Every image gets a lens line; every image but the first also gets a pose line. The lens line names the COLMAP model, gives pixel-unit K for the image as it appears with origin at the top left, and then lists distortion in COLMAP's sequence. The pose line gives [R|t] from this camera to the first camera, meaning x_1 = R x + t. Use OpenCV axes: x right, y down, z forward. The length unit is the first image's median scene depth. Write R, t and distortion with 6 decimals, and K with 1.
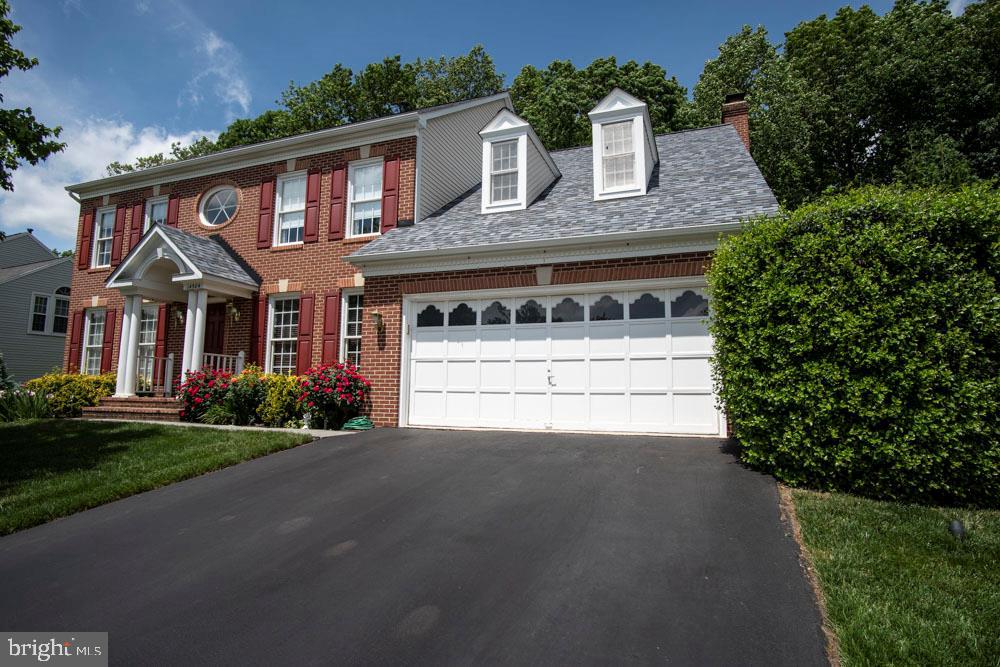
lens RADIAL K [[531.6, 0, 500.0], [0, 531.6, 333.5], [0, 0, 1]] dist [-0.023507, -0.000353]
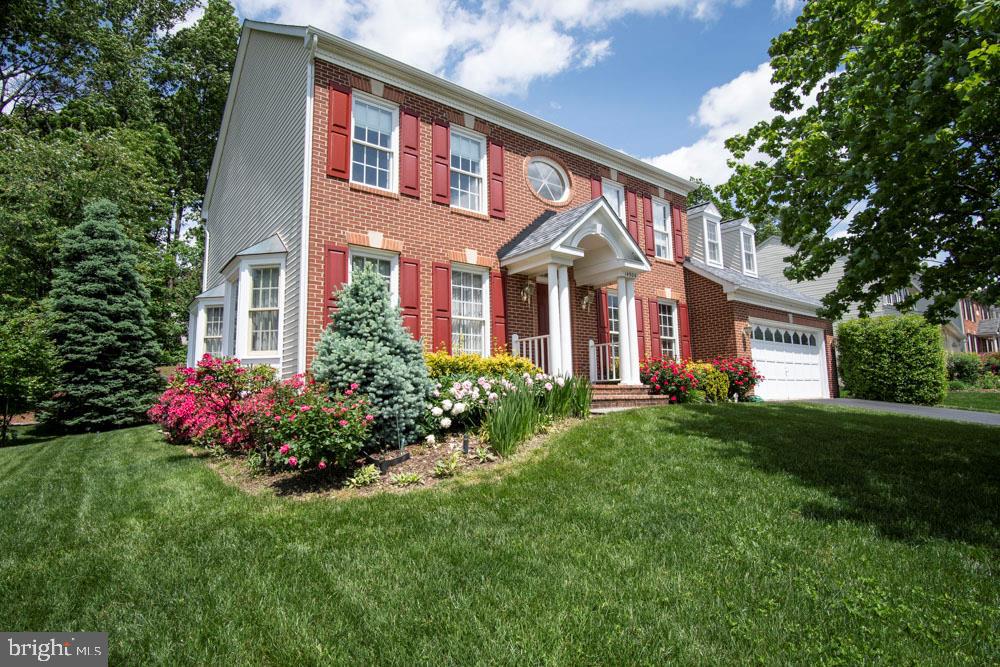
lens RADIAL K [[531.6, 0, 500.0], [0, 531.6, 333.5], [0, 0, 1]] dist [-0.023507, -0.000353]
pose [[0.465255, 0.062664, 0.882956, -1.550423], [-0.105600, 0.994297, -0.014922, 0.063406], [-0.878855, -0.086298, 0.469219, 0.698119]]
